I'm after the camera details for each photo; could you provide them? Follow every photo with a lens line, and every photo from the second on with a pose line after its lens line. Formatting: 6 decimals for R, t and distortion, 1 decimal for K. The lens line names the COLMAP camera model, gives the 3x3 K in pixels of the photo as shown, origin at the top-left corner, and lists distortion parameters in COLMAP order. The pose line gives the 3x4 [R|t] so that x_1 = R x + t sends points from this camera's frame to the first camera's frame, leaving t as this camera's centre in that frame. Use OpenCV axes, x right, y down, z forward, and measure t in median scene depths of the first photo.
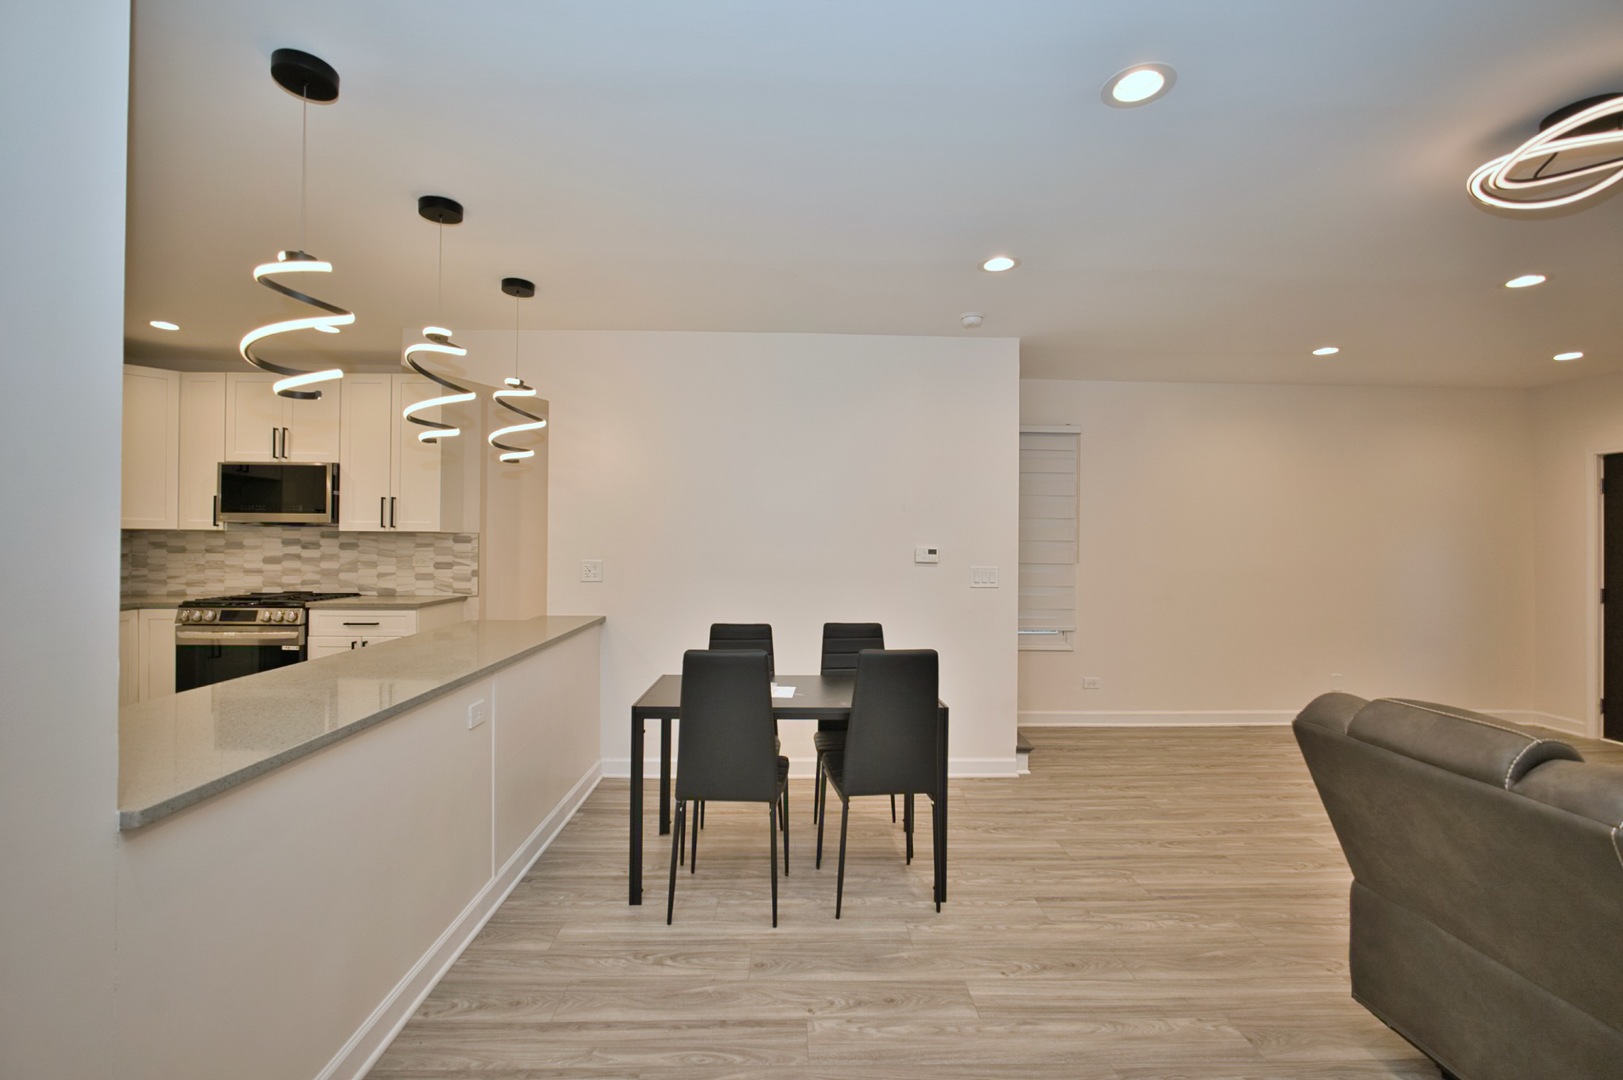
lens RADIAL K [[703.3, 0, 810.5], [0, 703.3, 541.8], [0, 0, 1]] dist [-0.020193, 0.005023]
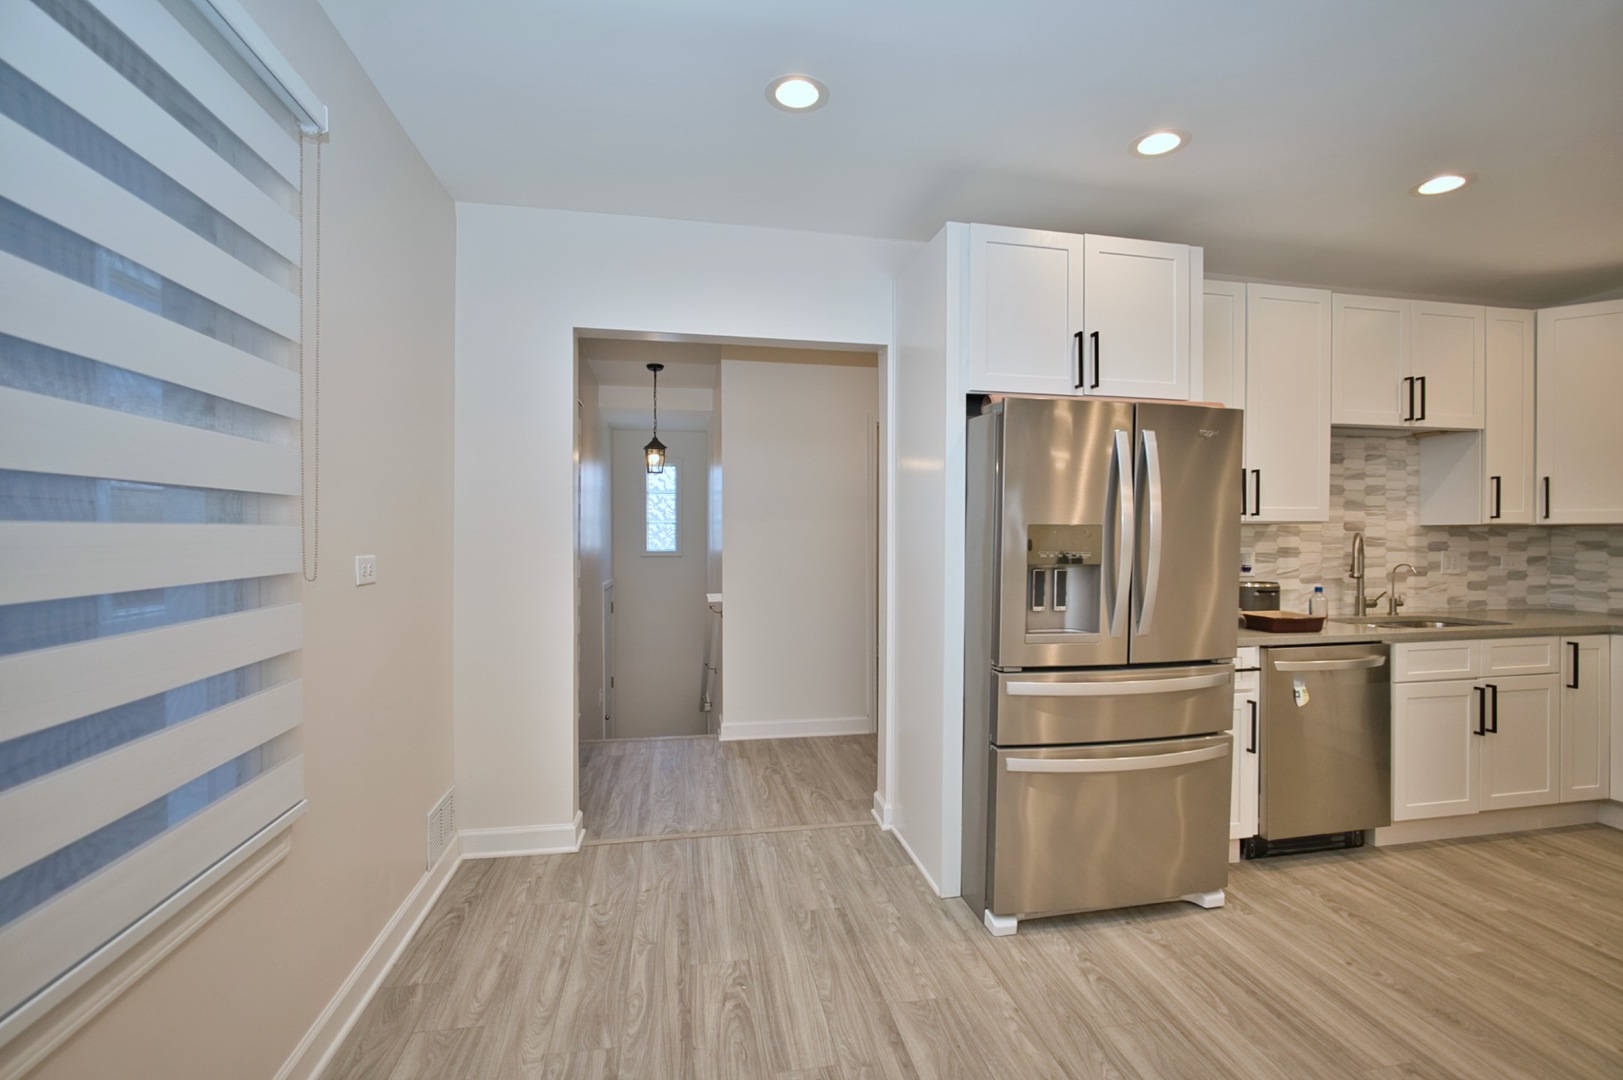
lens RADIAL K [[703.3, 0, 812.5], [0, 703.3, 541.9], [0, 0, 1]] dist [-0.020193, 0.005023]
pose [[0.158294, -0.000726, -0.987392, -0.434782], [0.002302, 0.999997, -0.000366, -0.001119], [0.987389, -0.002215, 0.158295, 0.069430]]
